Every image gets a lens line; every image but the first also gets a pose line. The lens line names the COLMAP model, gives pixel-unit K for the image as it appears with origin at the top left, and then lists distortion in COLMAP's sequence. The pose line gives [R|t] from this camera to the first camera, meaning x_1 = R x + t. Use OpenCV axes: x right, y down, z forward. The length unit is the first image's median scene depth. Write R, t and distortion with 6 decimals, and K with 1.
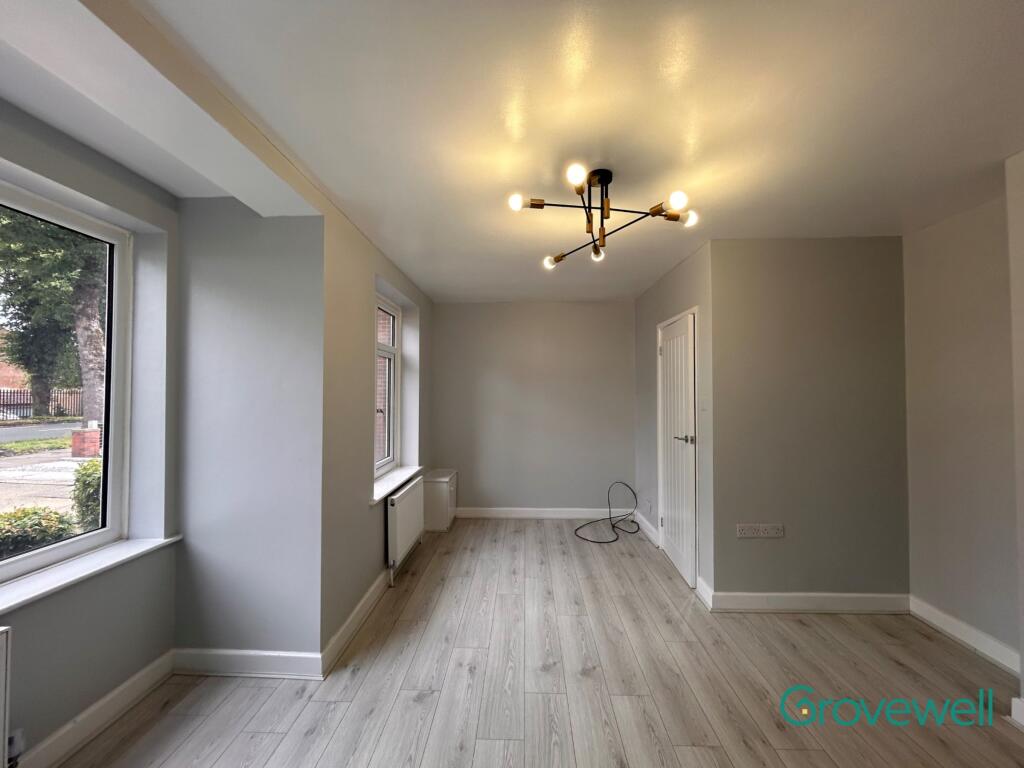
lens RADIAL K [[414.5, 0, 512.9], [0, 414.5, 383.0], [0, 0, 1]] dist [-0.008866, 0.000659]
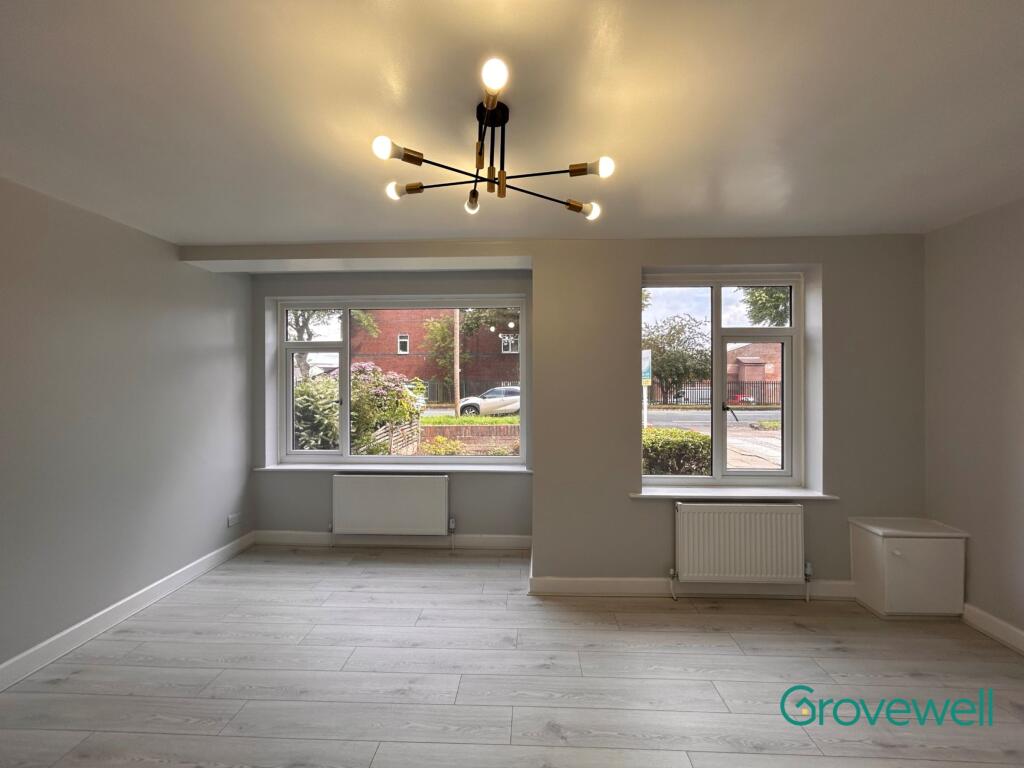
lens RADIAL K [[414.5, 0, 515.2], [0, 414.5, 383.3], [0, 0, 1]] dist [-0.008866, 0.000659]
pose [[-0.009565, 0.001136, -0.999954, 0.746098], [0.020668, 0.999786, 0.000938, 0.005639], [0.999741, -0.020659, -0.009586, 0.787912]]
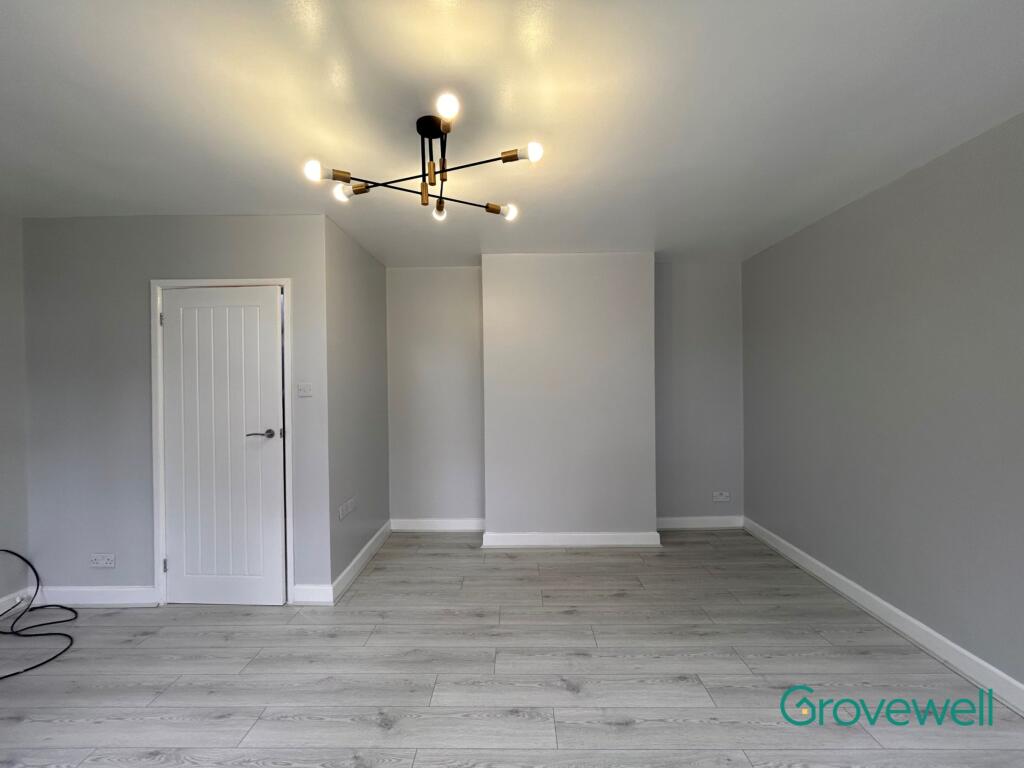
lens RADIAL K [[414.5, 0, 512.2], [0, 414.5, 383.1], [0, 0, 1]] dist [-0.008866, 0.000659]
pose [[-0.028176, -0.003594, 0.999597, -0.511802], [-0.009760, 0.999947, 0.003320, 0.031651], [-0.999555, -0.009662, -0.028210, 0.646451]]
